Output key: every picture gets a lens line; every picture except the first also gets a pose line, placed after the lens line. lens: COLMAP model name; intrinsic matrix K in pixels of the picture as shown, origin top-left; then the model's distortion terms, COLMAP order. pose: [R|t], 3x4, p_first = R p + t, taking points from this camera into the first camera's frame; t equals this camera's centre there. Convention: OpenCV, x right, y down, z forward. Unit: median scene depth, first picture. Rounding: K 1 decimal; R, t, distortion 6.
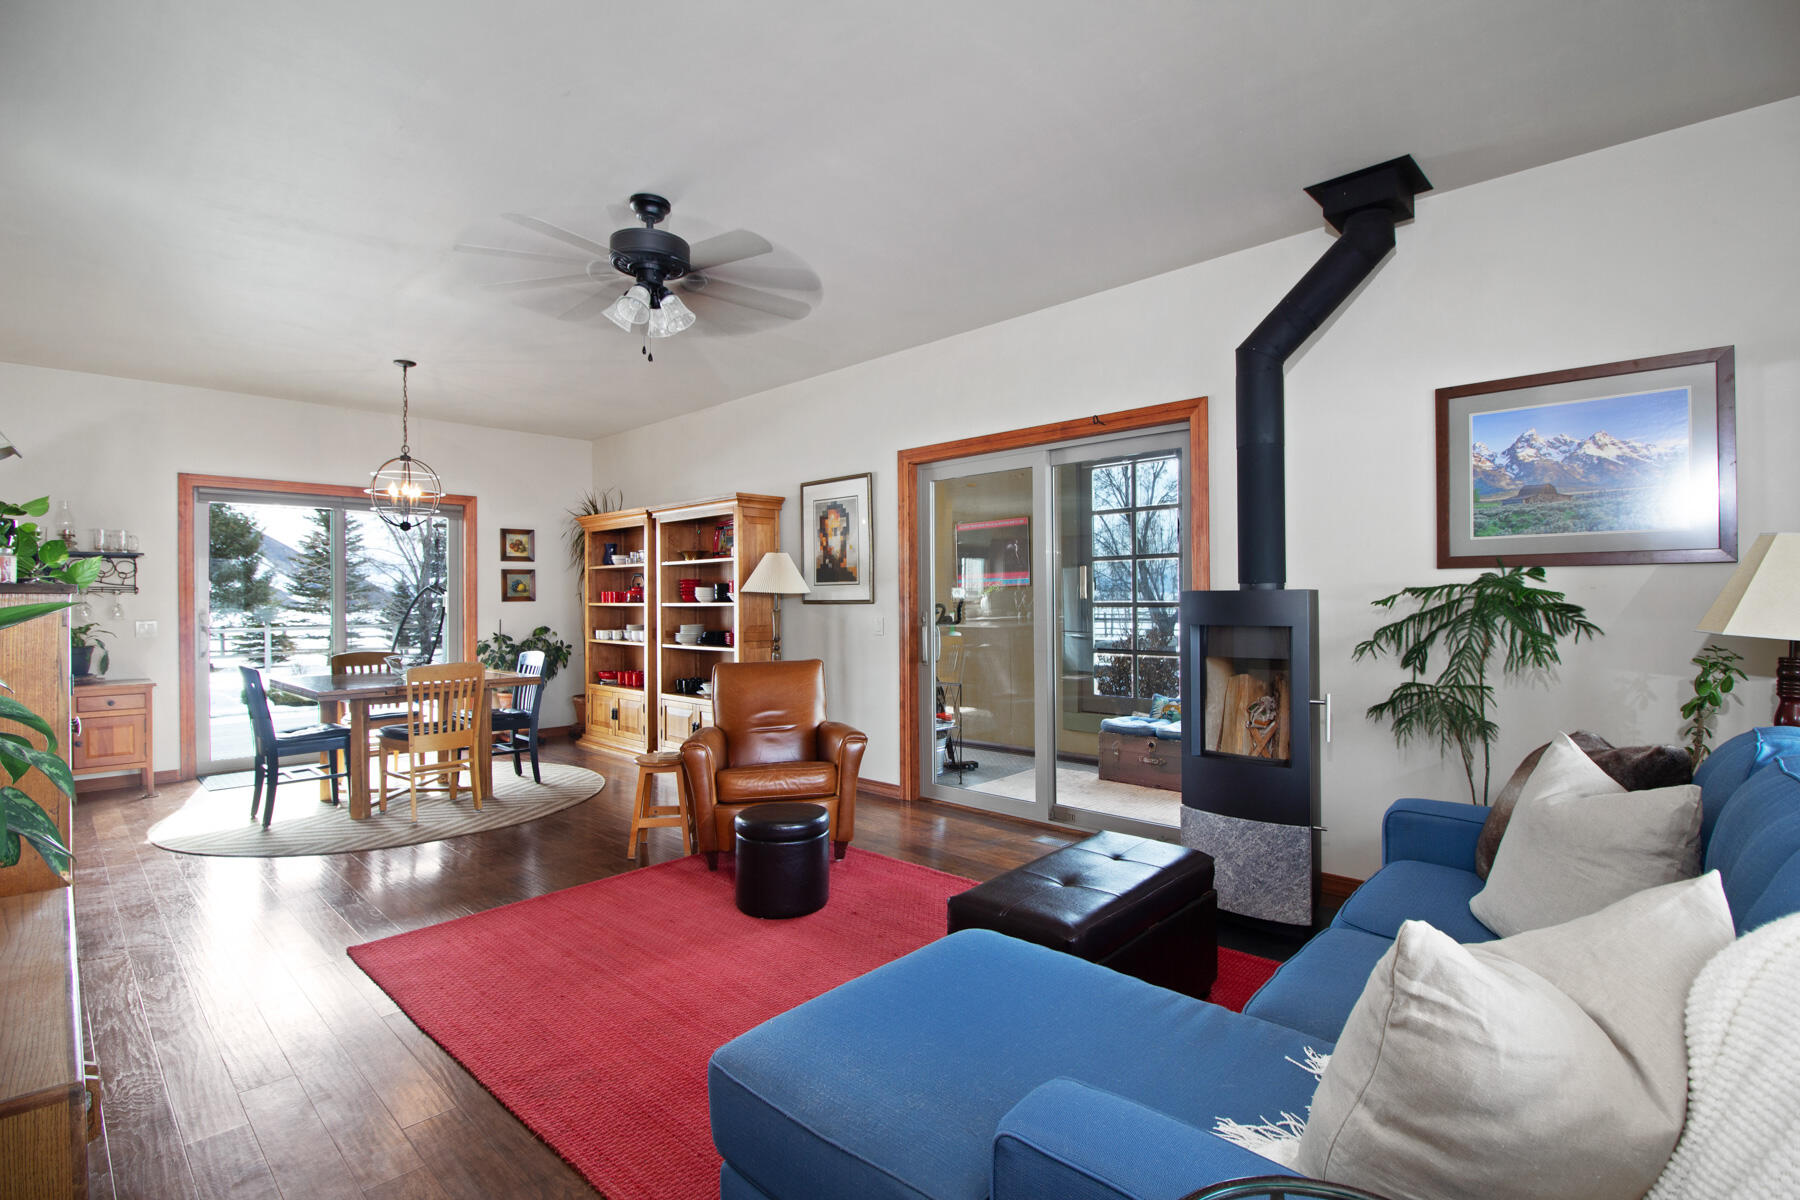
lens RADIAL K [[841.6, 0, 900.8], [0, 841.6, 600.0], [0, 0, 1]] dist [-0.001744, -0.000148]
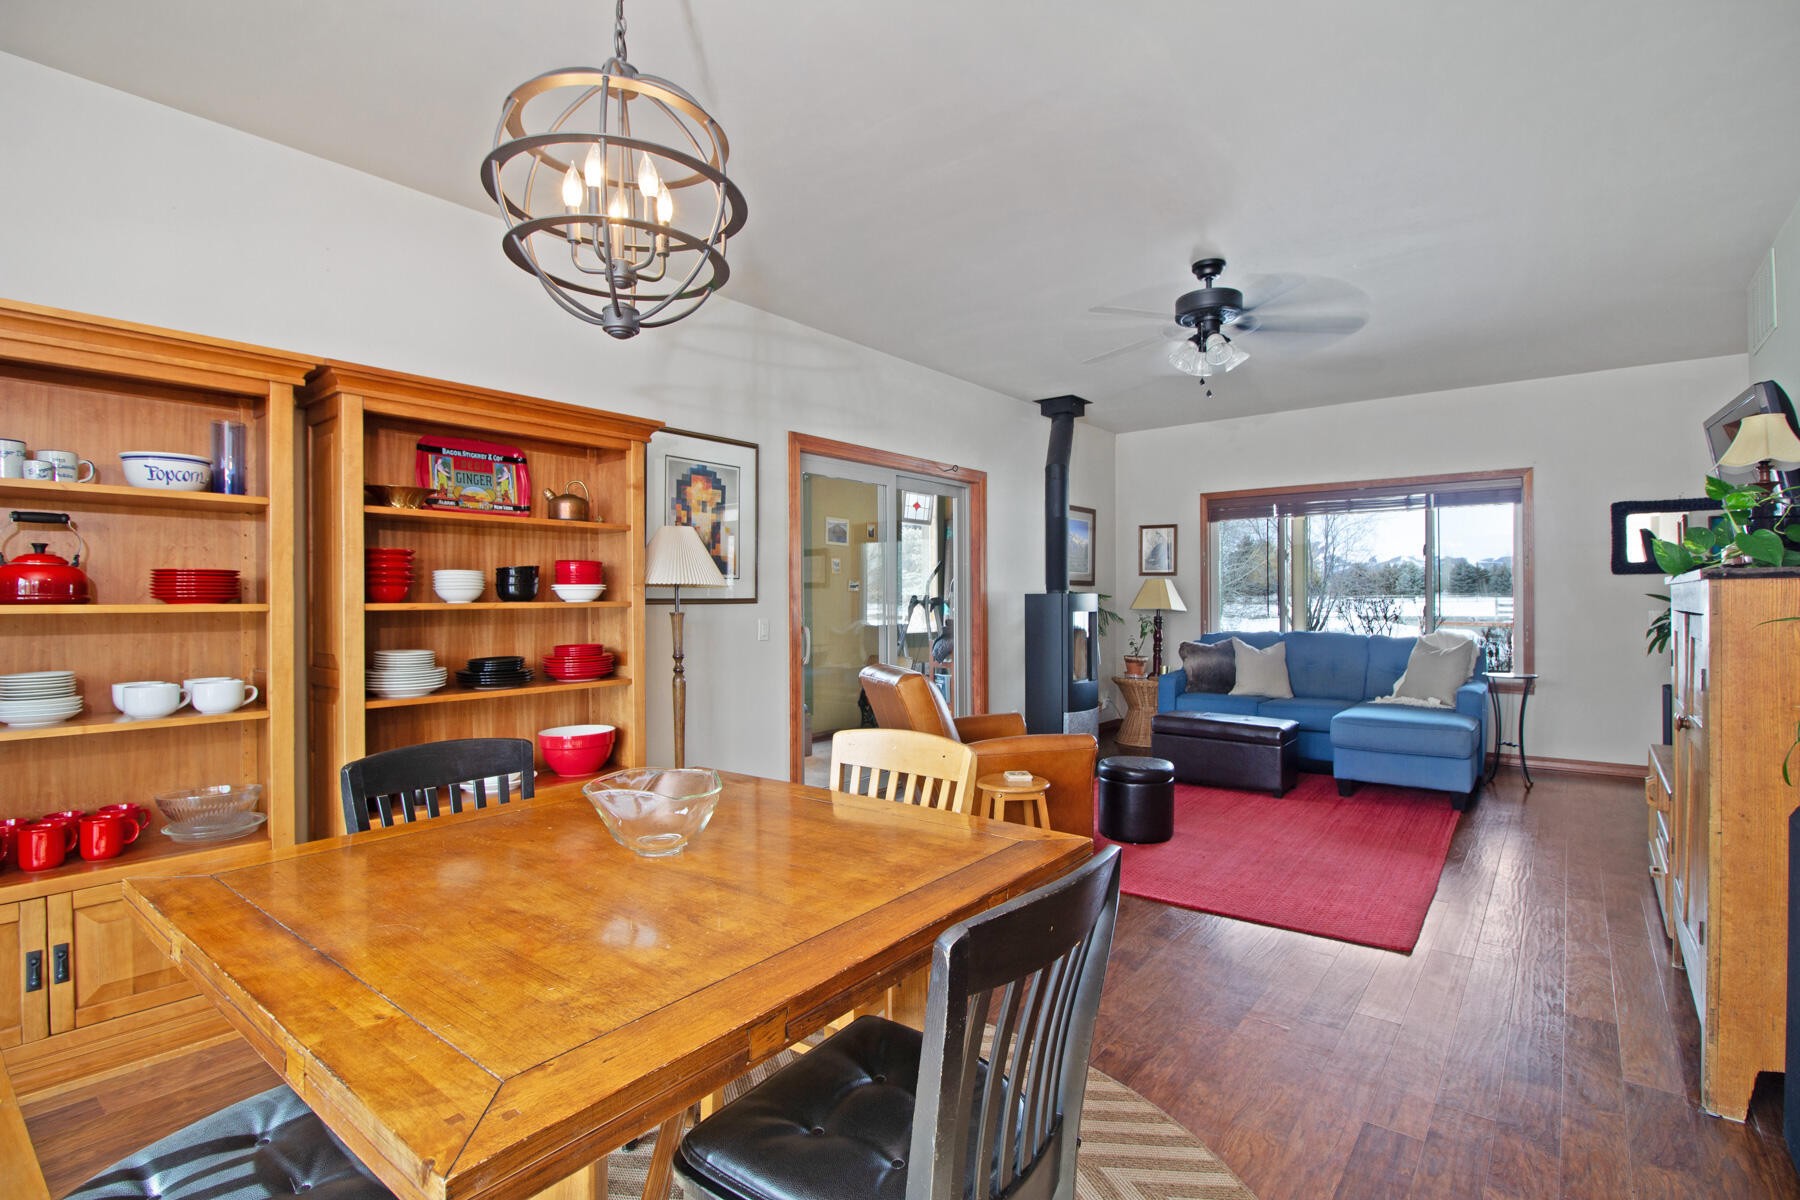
lens RADIAL K [[841.6, 0, 906.3], [0, 841.6, 604.2], [0, 0, 1]] dist [-0.001744, -0.000148]
pose [[-0.087718, -0.002162, 0.996143, -0.834234], [0.002450, 0.999994, 0.002386, 0.003928], [-0.996142, 0.002649, -0.087712, 0.889495]]
